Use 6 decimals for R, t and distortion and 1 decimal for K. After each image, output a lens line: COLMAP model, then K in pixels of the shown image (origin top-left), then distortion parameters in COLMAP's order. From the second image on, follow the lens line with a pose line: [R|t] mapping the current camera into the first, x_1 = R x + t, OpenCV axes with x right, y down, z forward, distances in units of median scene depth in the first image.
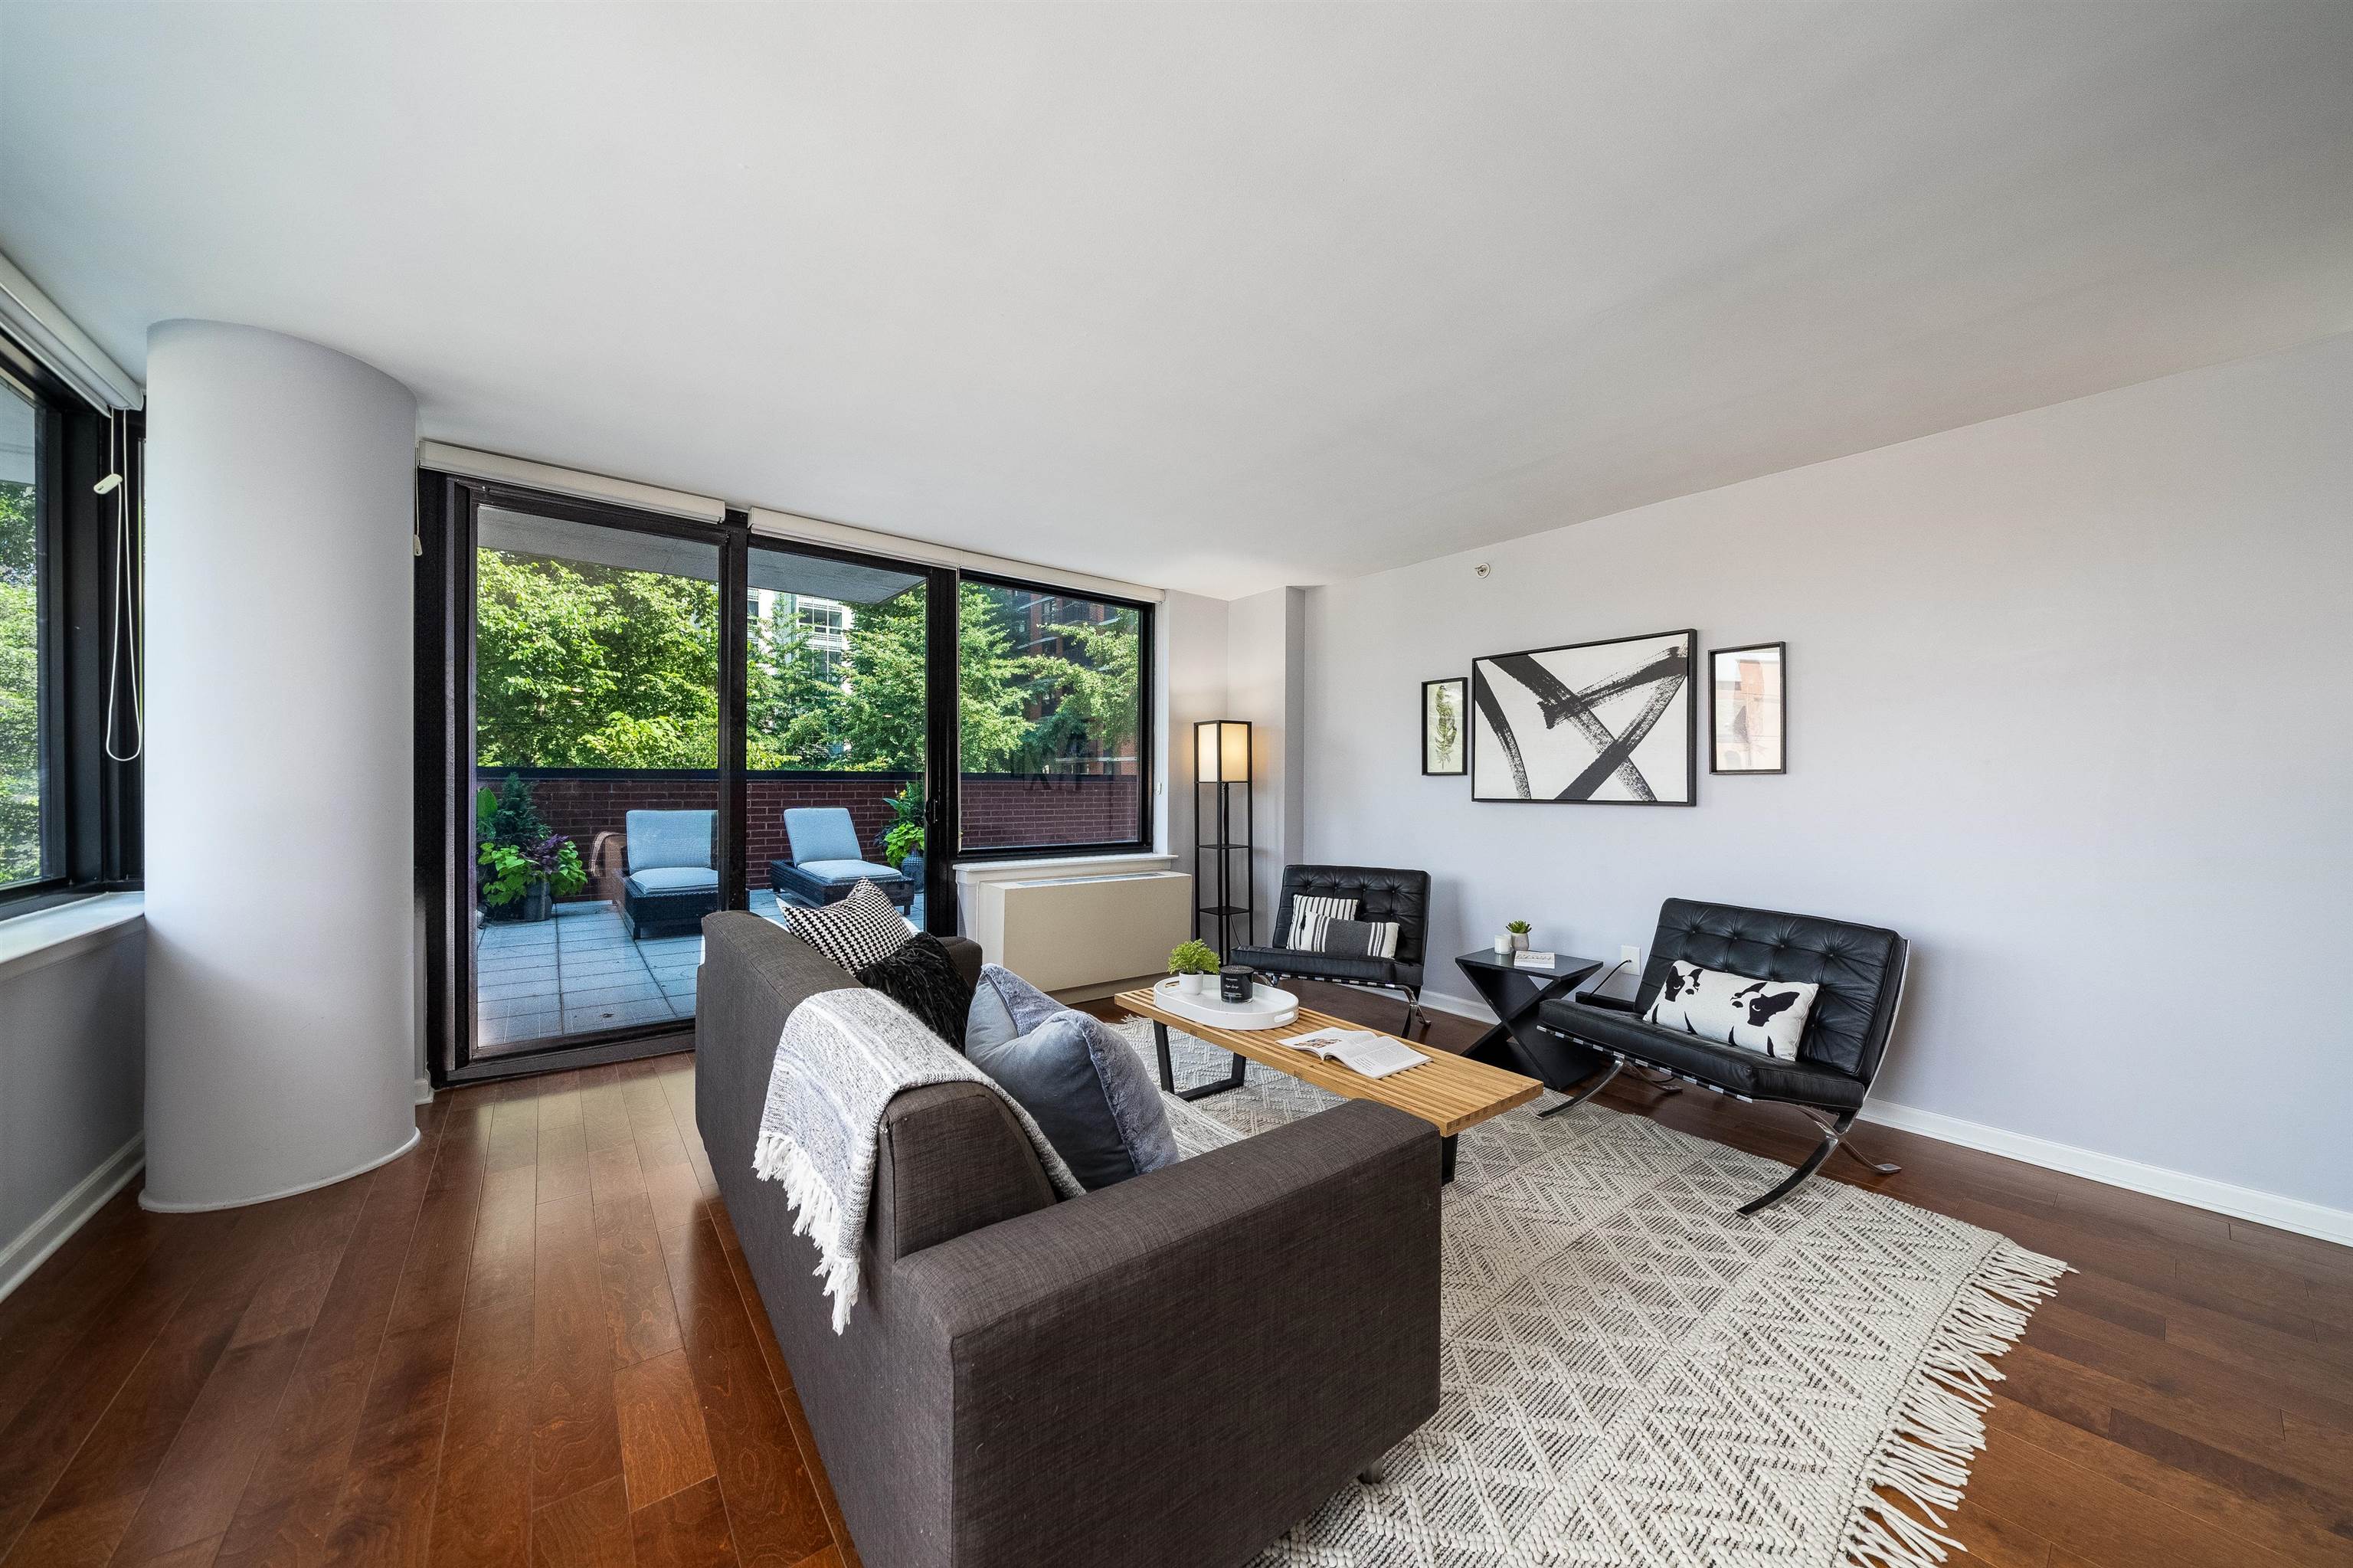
lens RADIAL K [[805.3, 0, 1116.3], [0, 805.3, 783.9], [0, 0, 1]] dist [-0.004514, -0.000251]
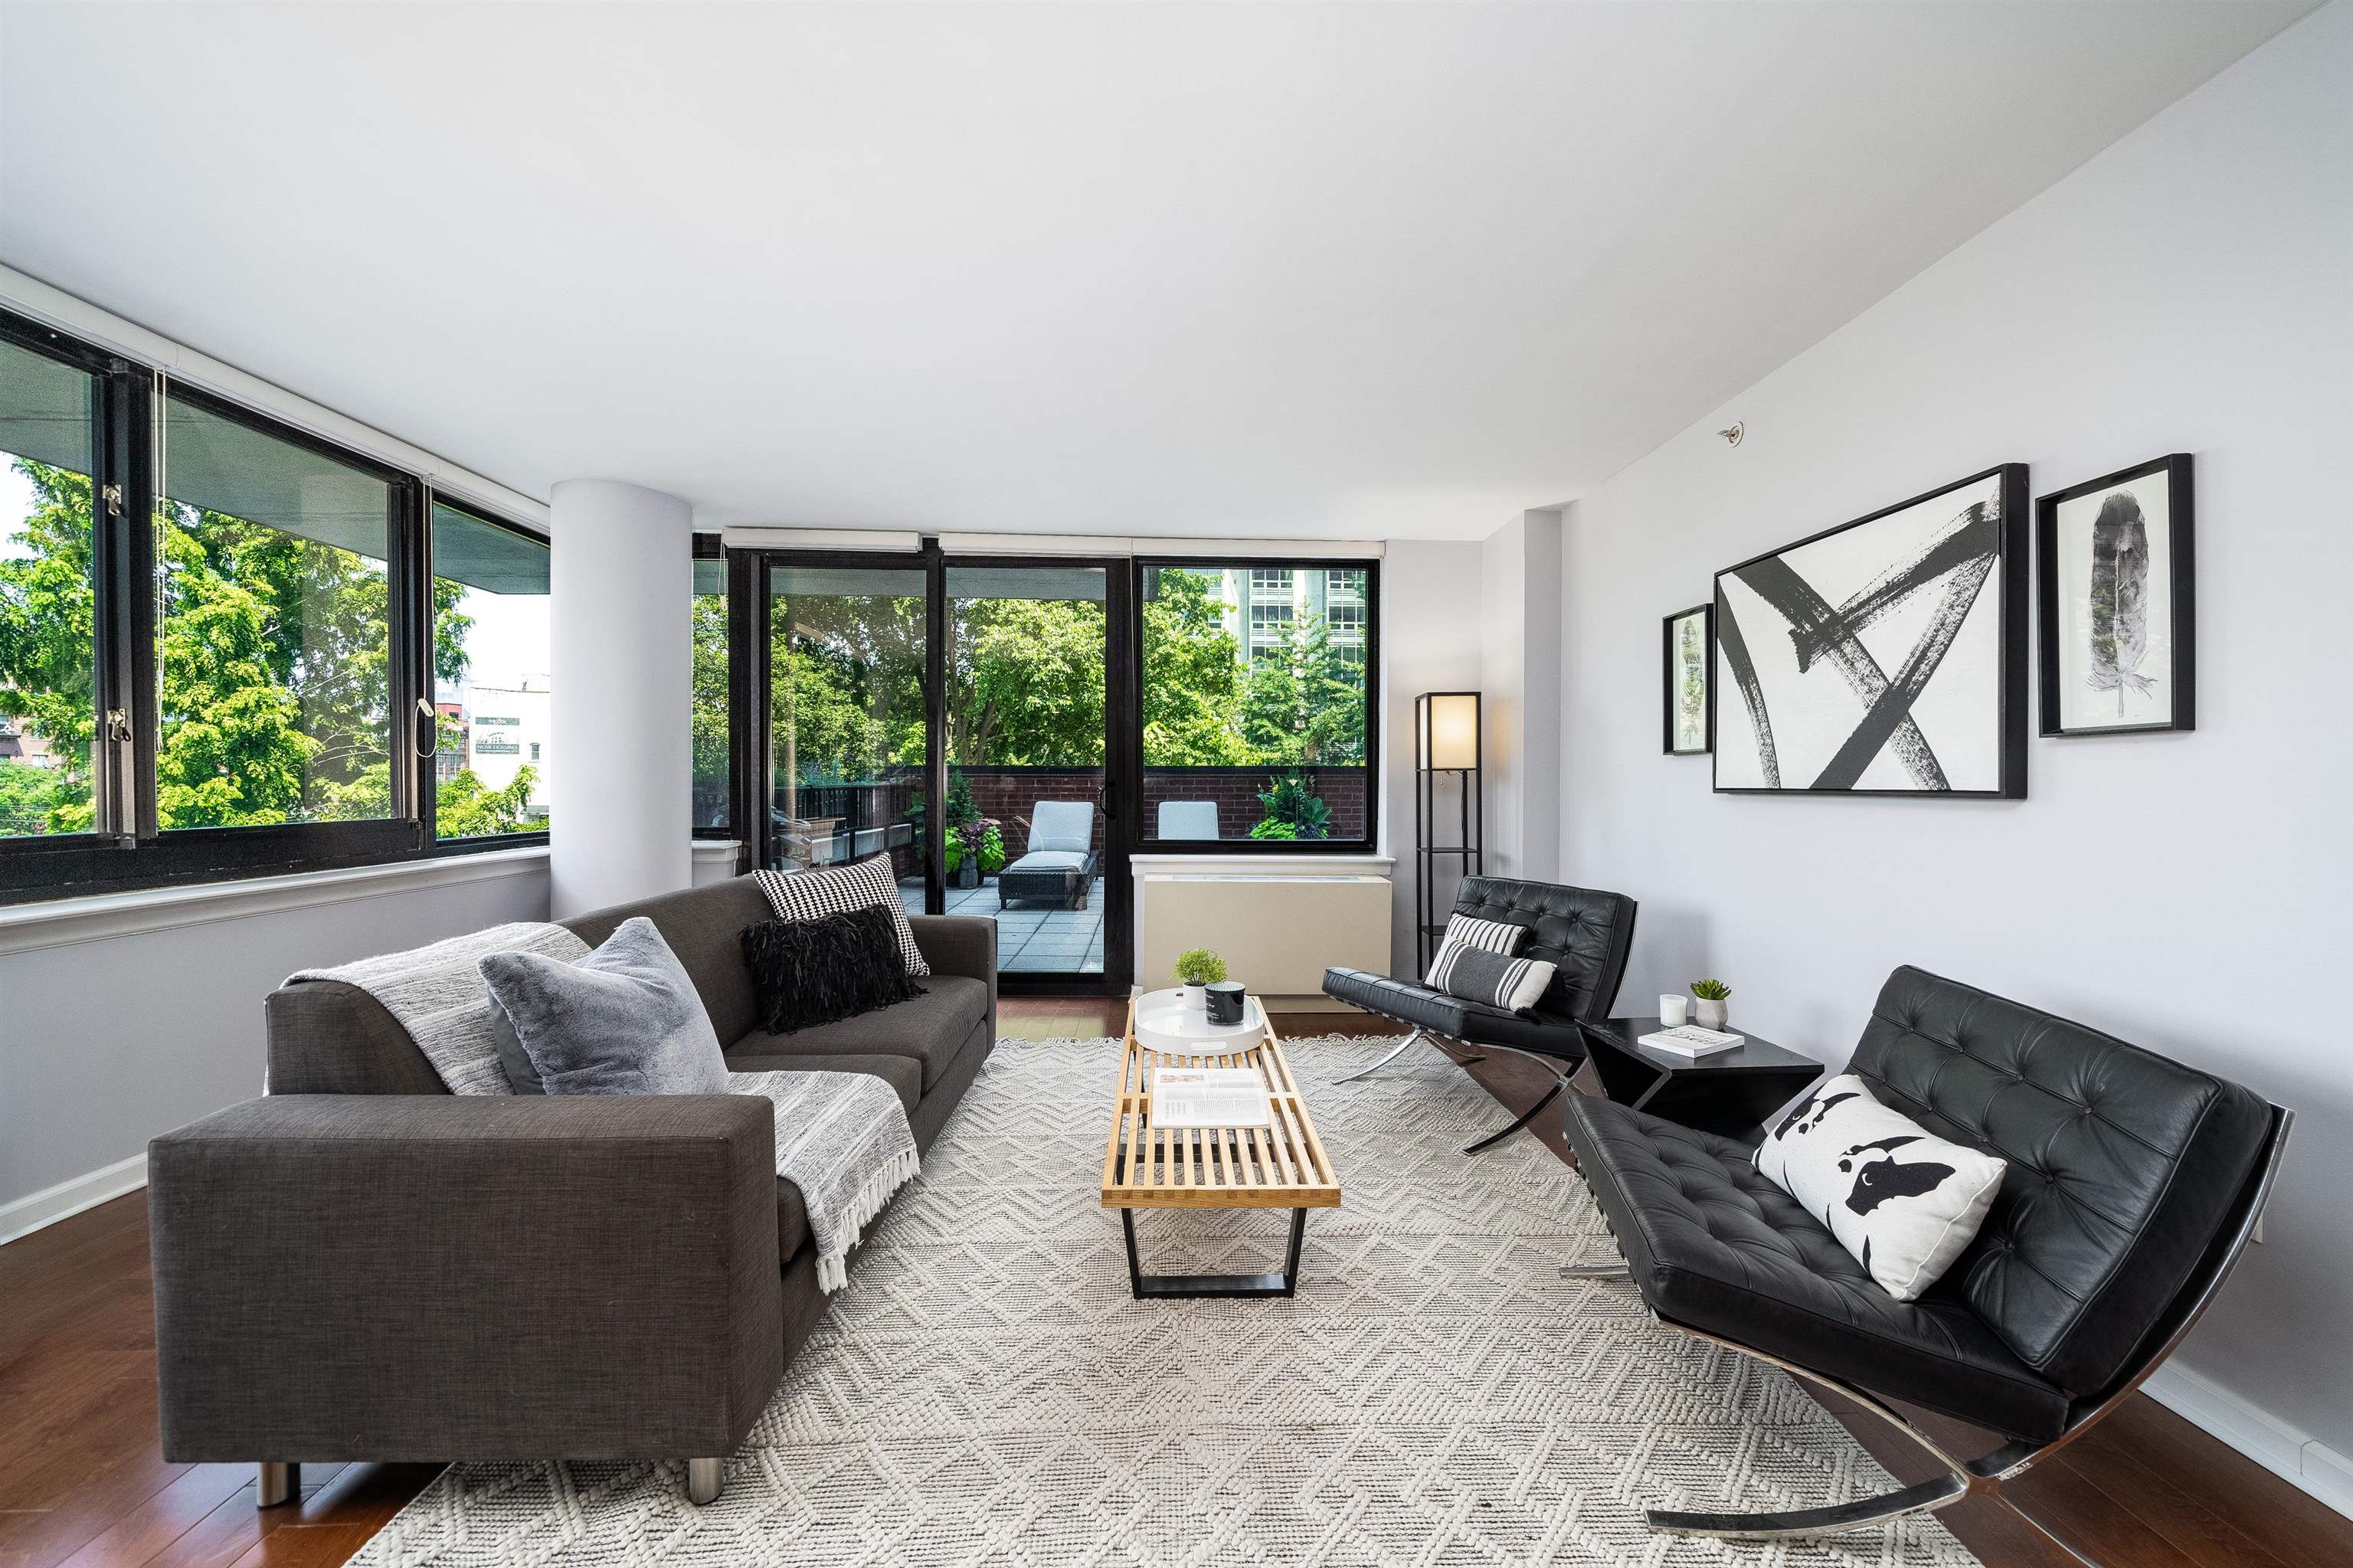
lens RADIAL K [[848.9, 0, 1169.2], [0, 848.9, 783.8], [0, 0, 1]] dist [-0.003110, -0.000040]
pose [[0.816266, -0.000603, -0.577675, 0.517742], [0.000578, 1.000000, -0.000228, 0.015364], [0.577675, -0.000147, 0.816267, 0.200615]]
